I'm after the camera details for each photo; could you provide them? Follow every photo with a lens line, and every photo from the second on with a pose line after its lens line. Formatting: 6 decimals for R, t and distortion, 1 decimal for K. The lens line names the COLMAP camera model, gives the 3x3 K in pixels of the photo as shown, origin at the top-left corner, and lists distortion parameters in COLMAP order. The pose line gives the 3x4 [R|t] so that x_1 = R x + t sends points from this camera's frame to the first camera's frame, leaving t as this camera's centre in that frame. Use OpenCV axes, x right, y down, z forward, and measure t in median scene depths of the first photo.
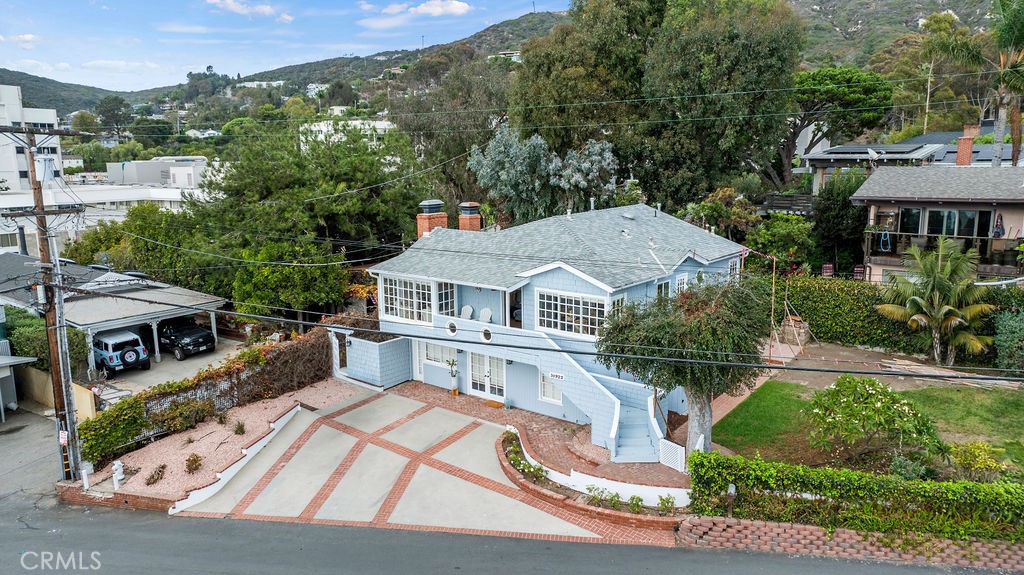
lens RADIAL K [[719.8, 0, 512.0], [0, 719.8, 287.5], [0, 0, 1]] dist [-0.004063, 0.000313]
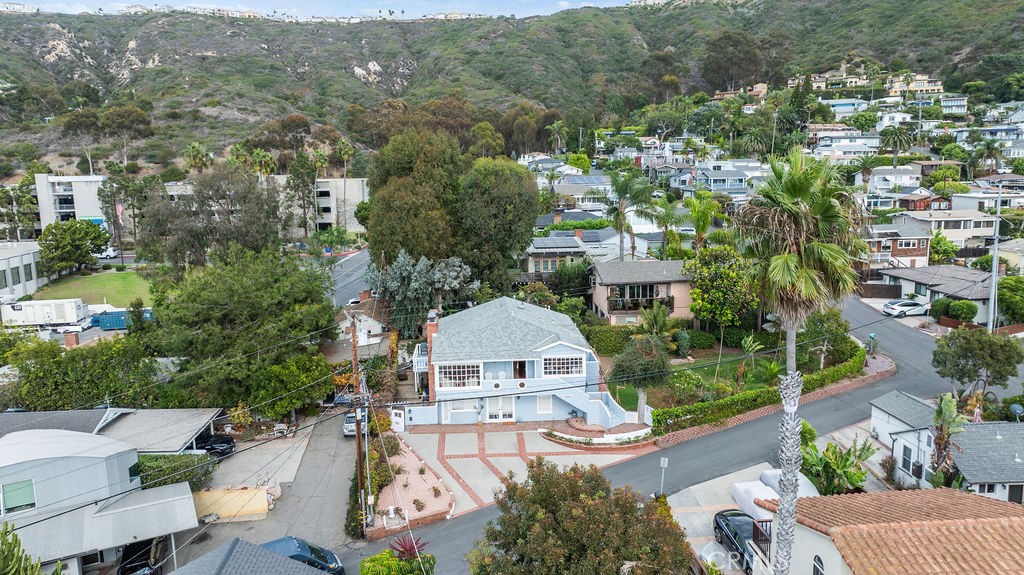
lens RADIAL K [[719.8, 0, 512.0], [0, 719.8, 287.5], [0, 0, 1]] dist [-0.004063, 0.000313]
pose [[0.739561, -0.116620, 0.662910, -1.299688], [0.134448, 0.990623, 0.024277, -0.241626], [-0.659525, 0.071172, 0.748306, -0.421909]]
